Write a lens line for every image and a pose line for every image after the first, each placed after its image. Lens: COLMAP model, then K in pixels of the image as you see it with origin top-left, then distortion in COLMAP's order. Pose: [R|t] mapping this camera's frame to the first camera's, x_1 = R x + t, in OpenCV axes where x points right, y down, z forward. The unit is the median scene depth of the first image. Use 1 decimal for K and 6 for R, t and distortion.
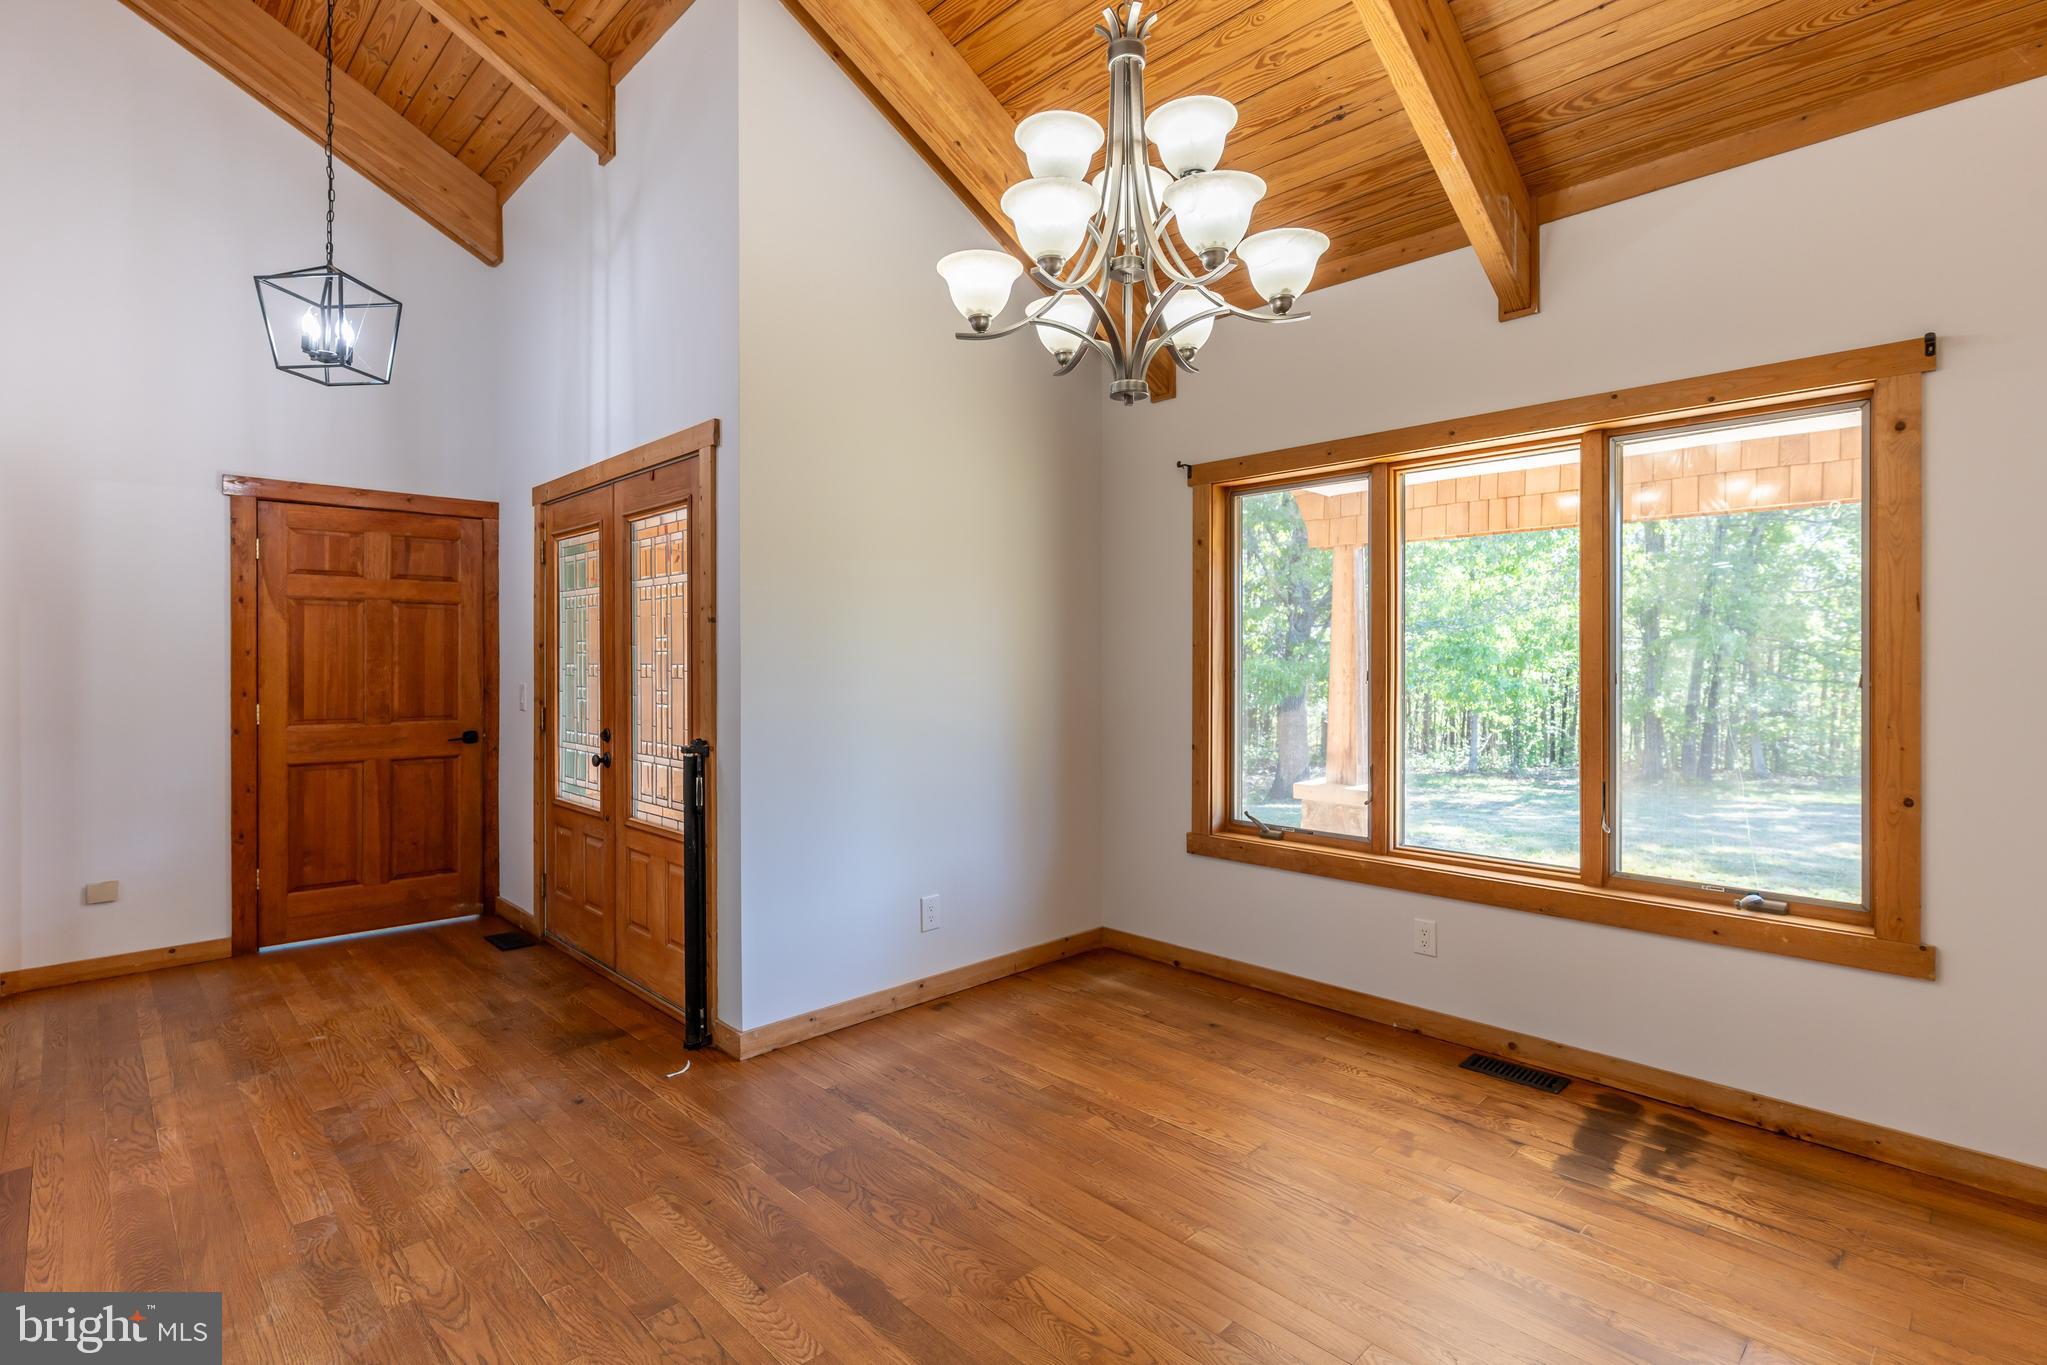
lens RADIAL K [[970.9, 0, 1023.6], [0, 970.9, 664.0], [0, 0, 1]] dist [-0.000780, 0.000324]
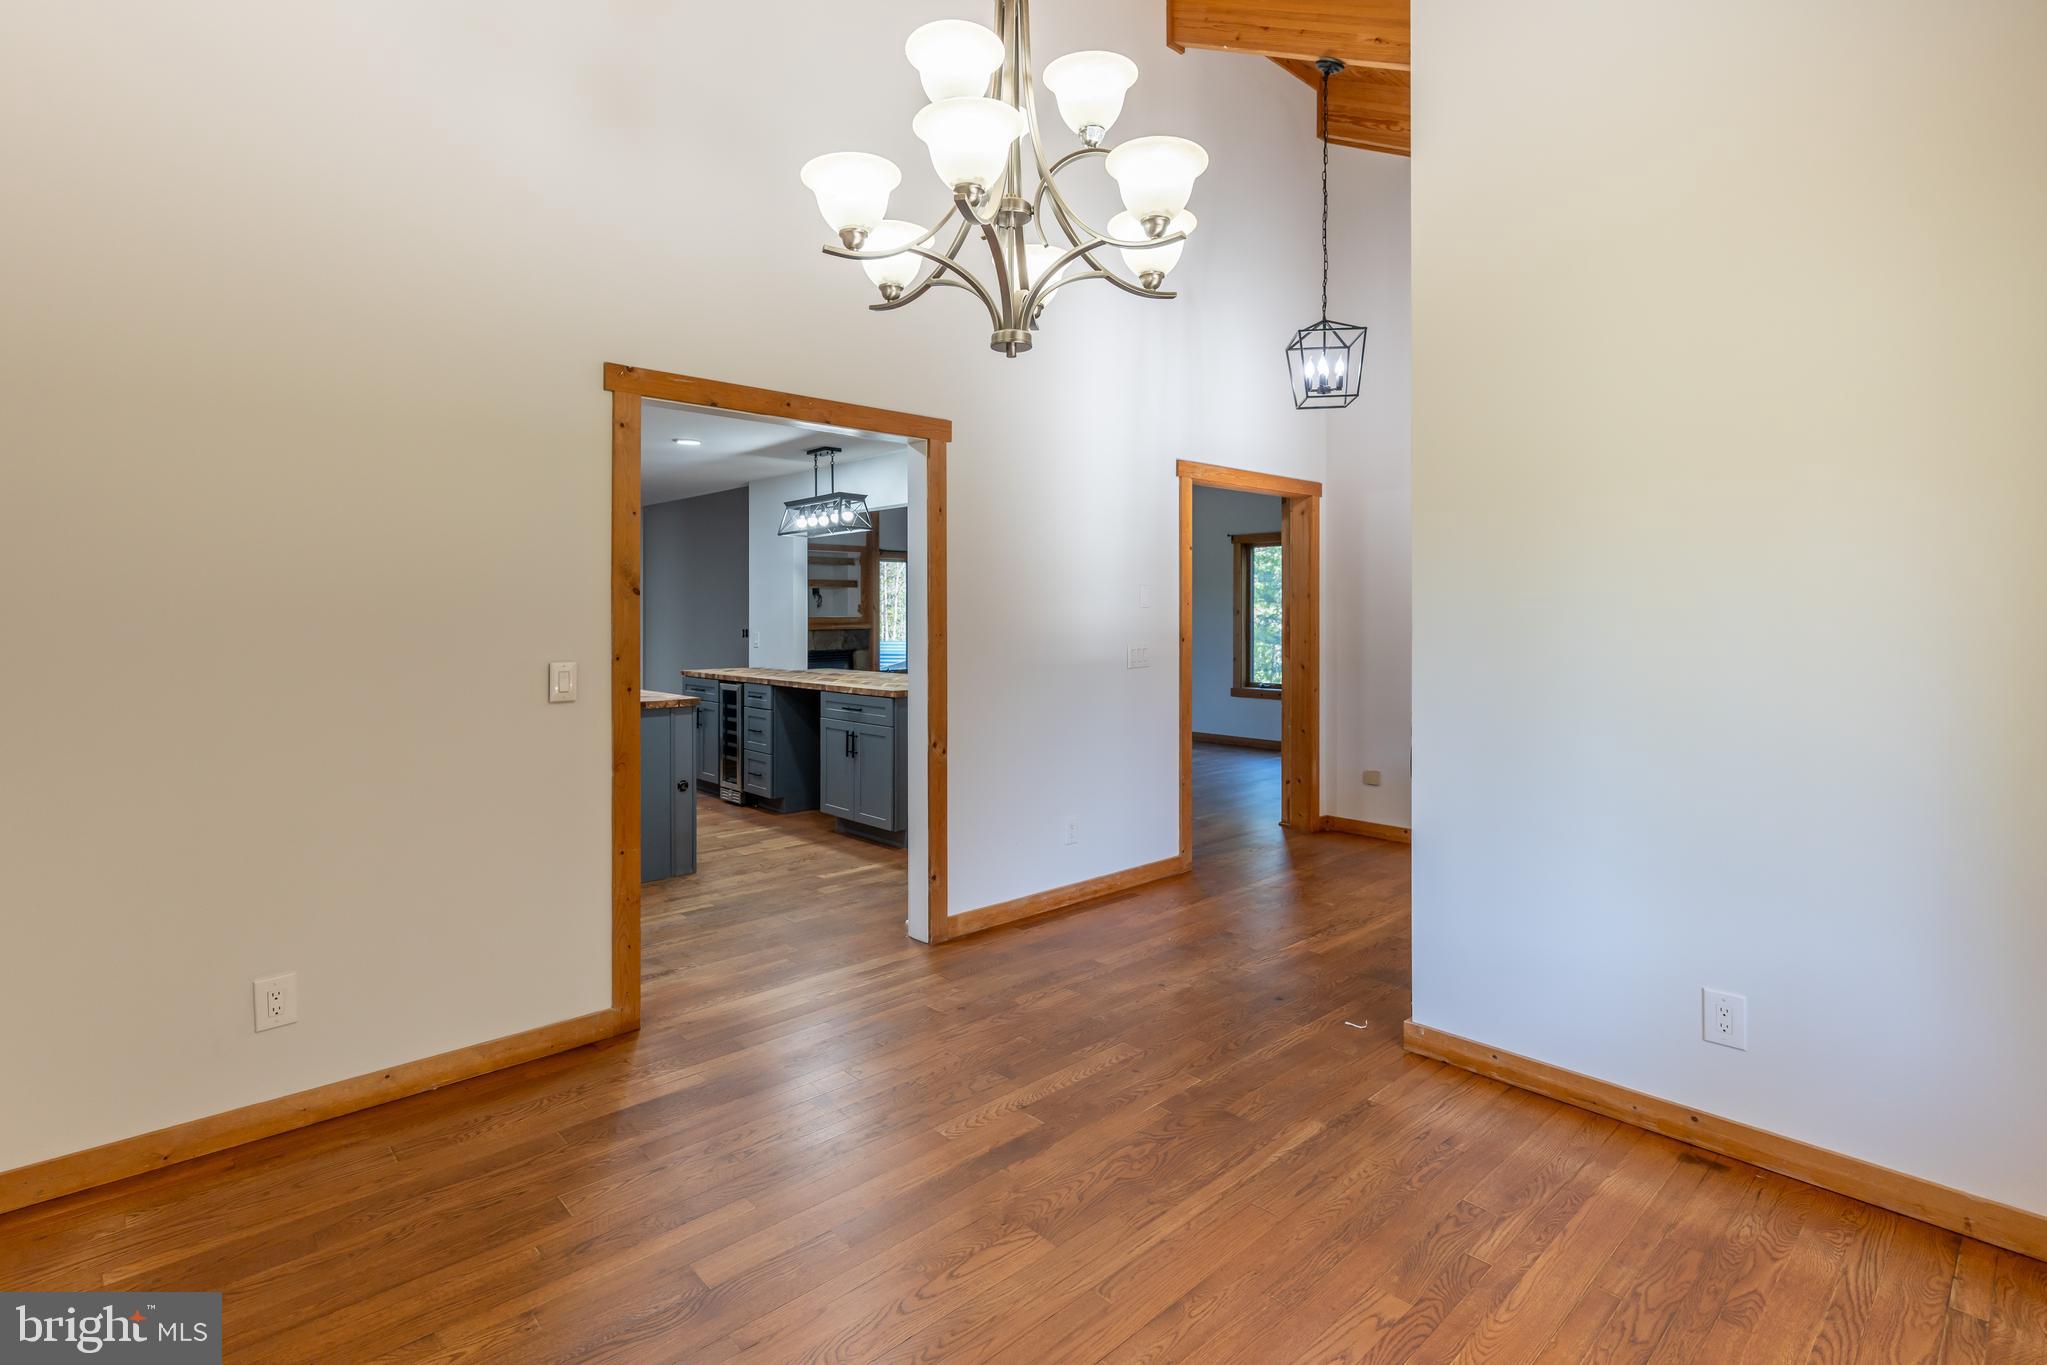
lens RADIAL K [[970.9, 0, 1011.9], [0, 970.9, 619.4], [0, 0, 1]] dist [-0.000780, 0.000324]
pose [[-0.018937, 0.004423, -0.999811, 0.752432], [-0.007685, 0.999960, 0.004569, -0.006699], [0.999791, 0.007770, -0.018902, 0.743066]]
